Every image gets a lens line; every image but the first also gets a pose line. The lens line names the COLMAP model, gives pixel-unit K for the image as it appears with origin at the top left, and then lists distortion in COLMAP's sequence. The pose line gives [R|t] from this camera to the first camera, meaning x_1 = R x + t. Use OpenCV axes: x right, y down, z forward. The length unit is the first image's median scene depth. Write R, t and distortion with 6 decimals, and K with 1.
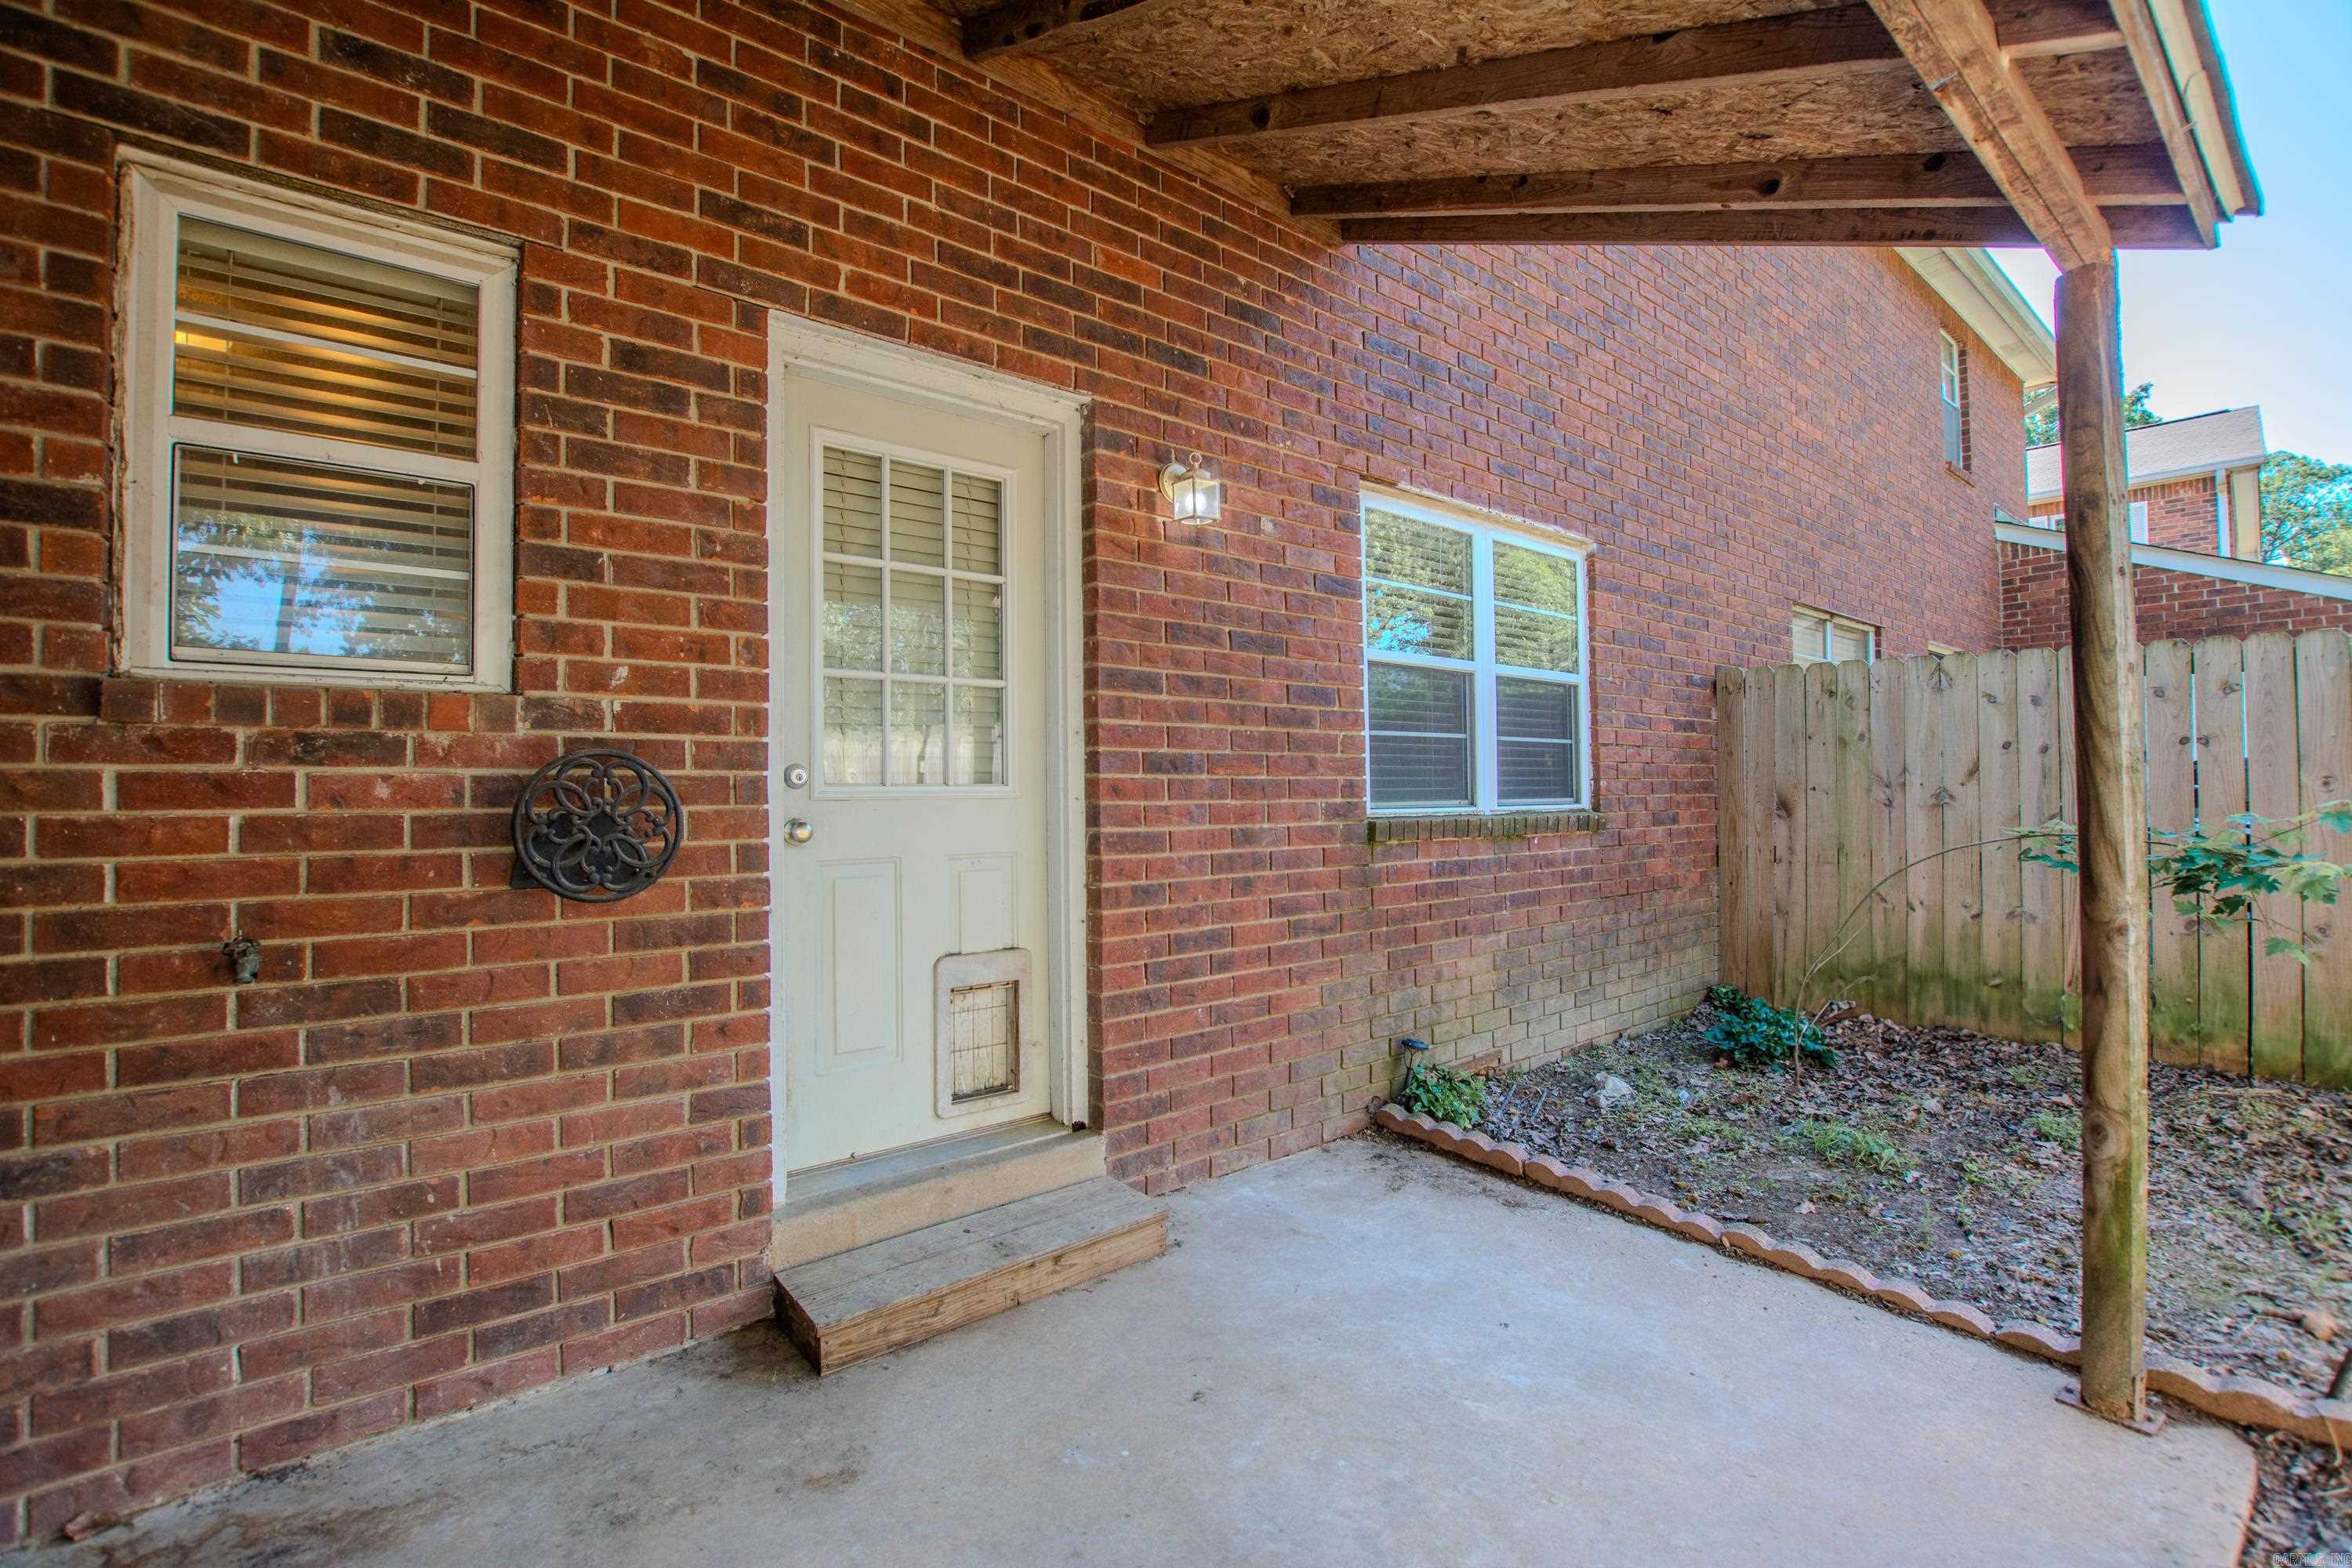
lens RADIAL K [[1035.6, 0, 1179.9], [0, 1035.6, 807.2], [0, 0, 1]] dist [-0.022072, 0.000025]
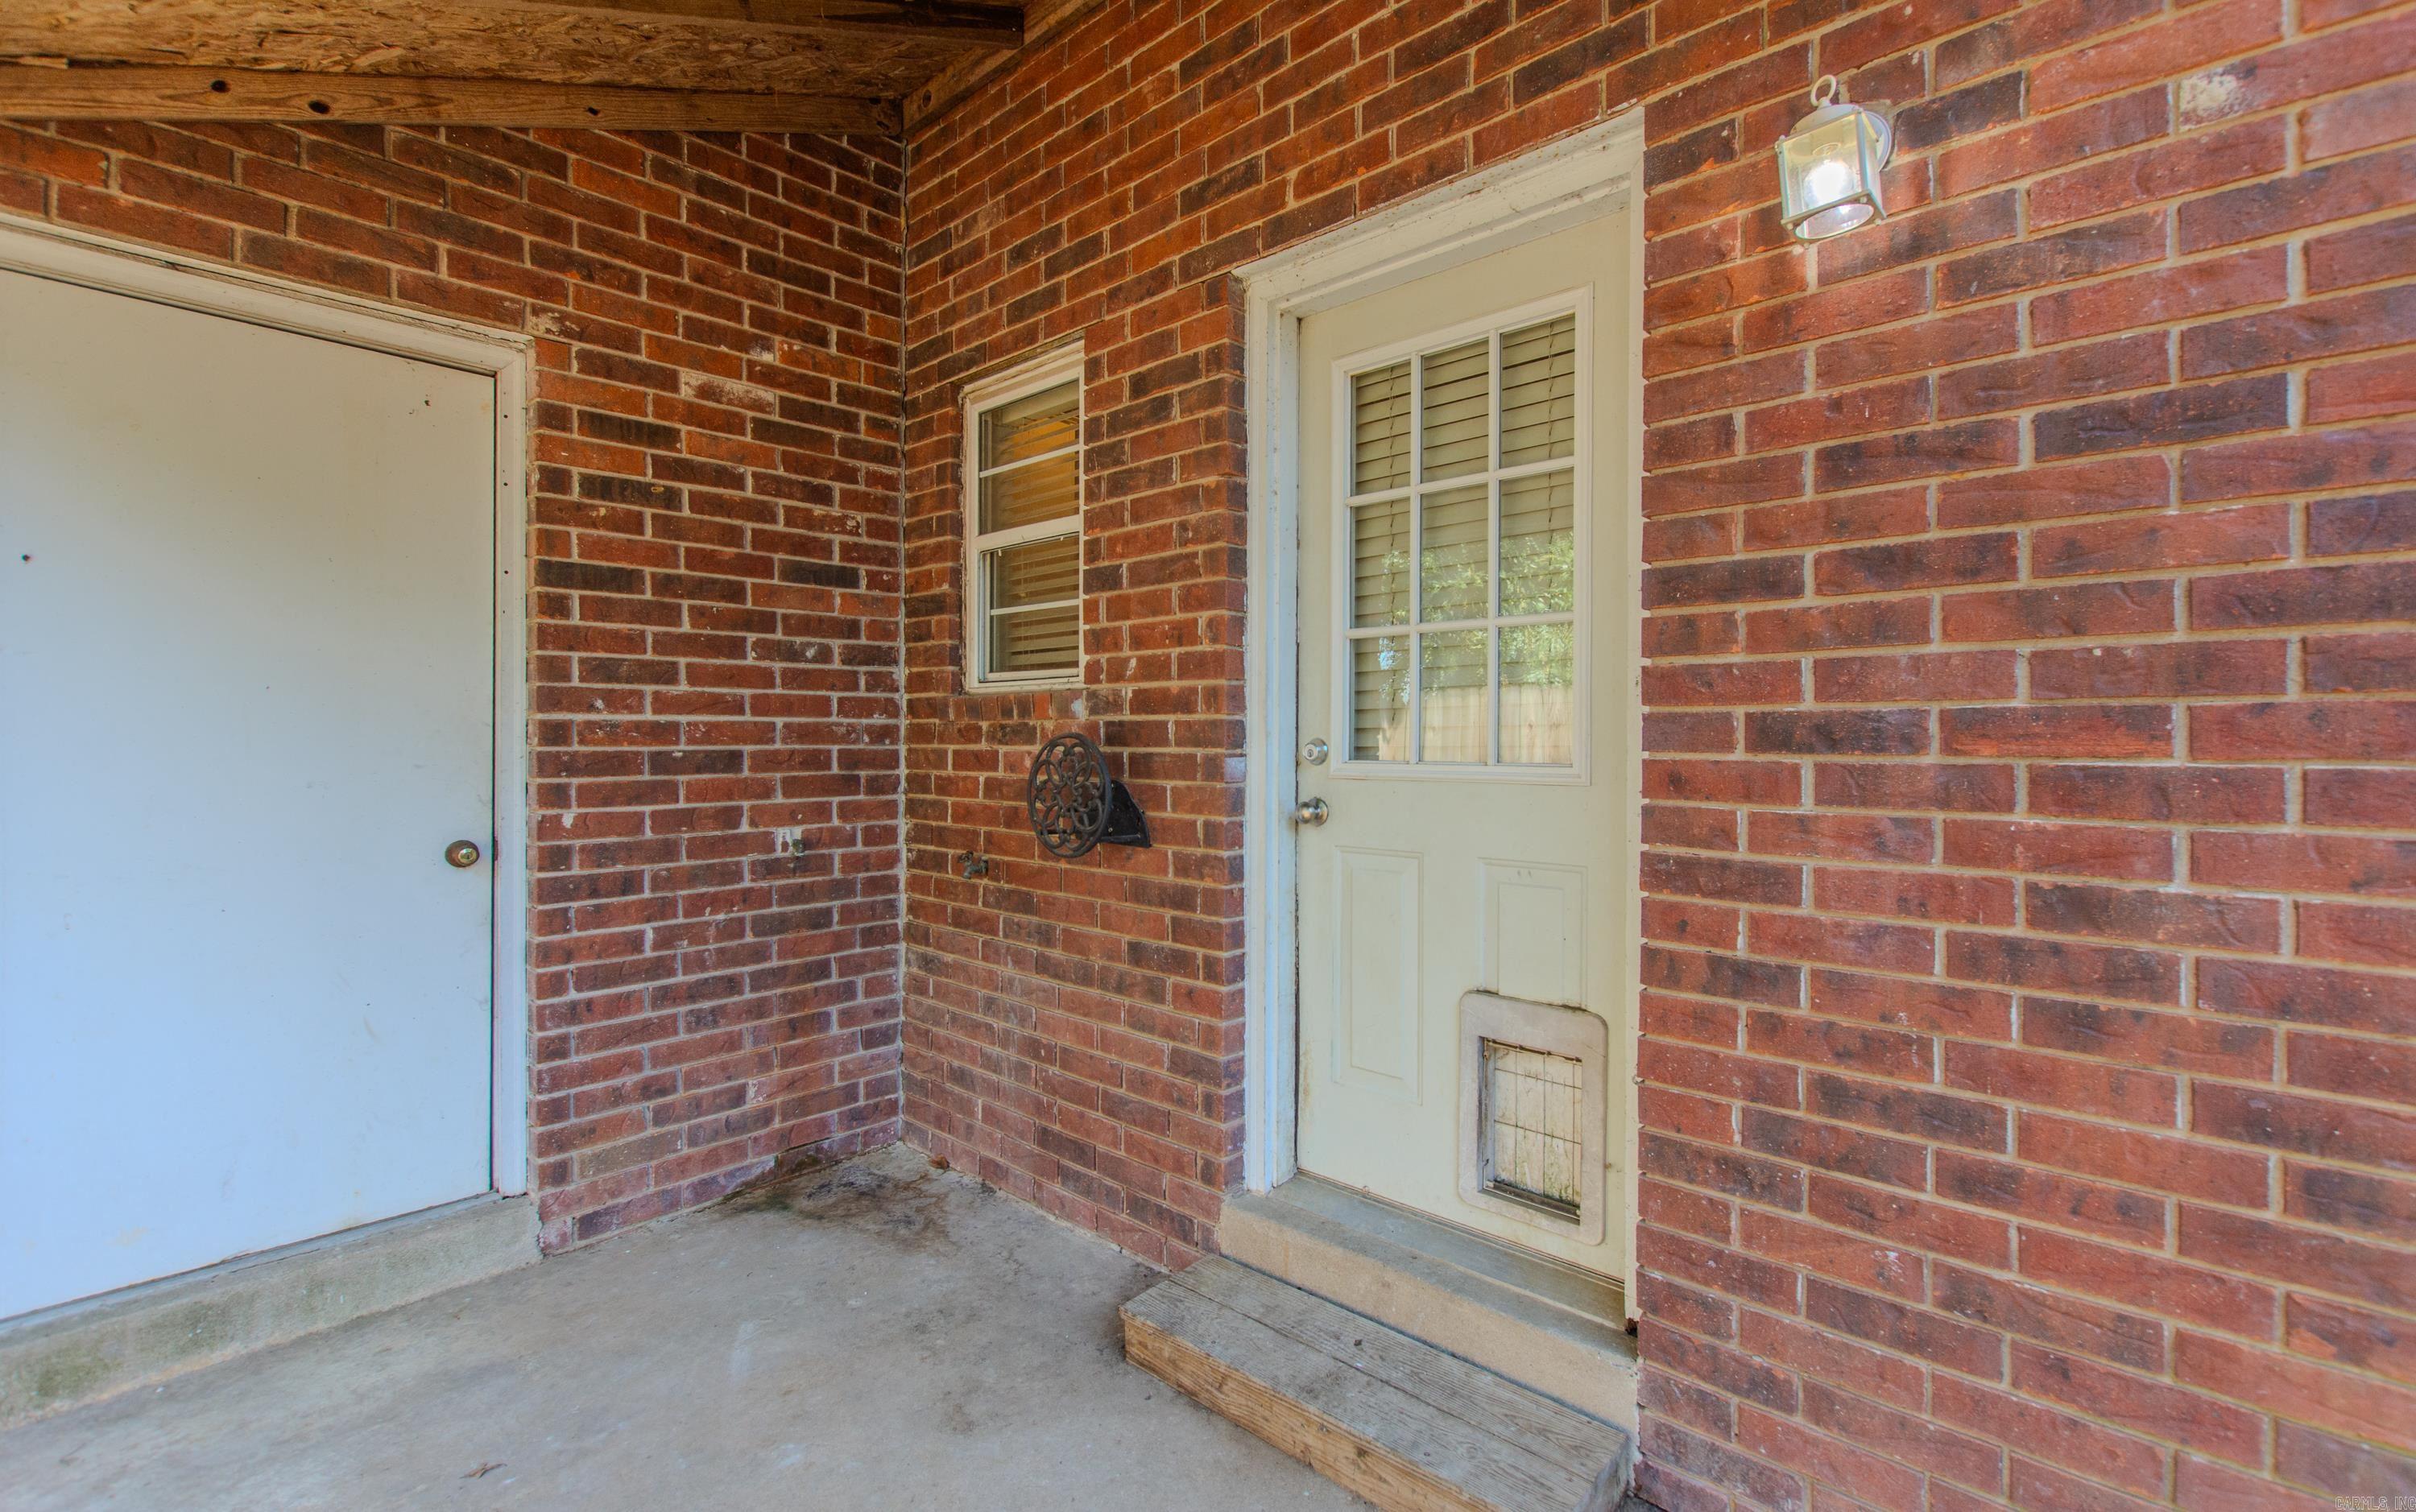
lens RADIAL K [[1030.7, 0, 1208.0], [0, 1030.7, 756.0], [0, 0, 1]] dist [0.000114, -0.000588]
pose [[0.155726, 0.029975, -0.987345, 0.602813], [-0.007676, 0.999546, 0.029135, -0.059460], [0.987770, 0.003042, 0.155885, 0.874828]]
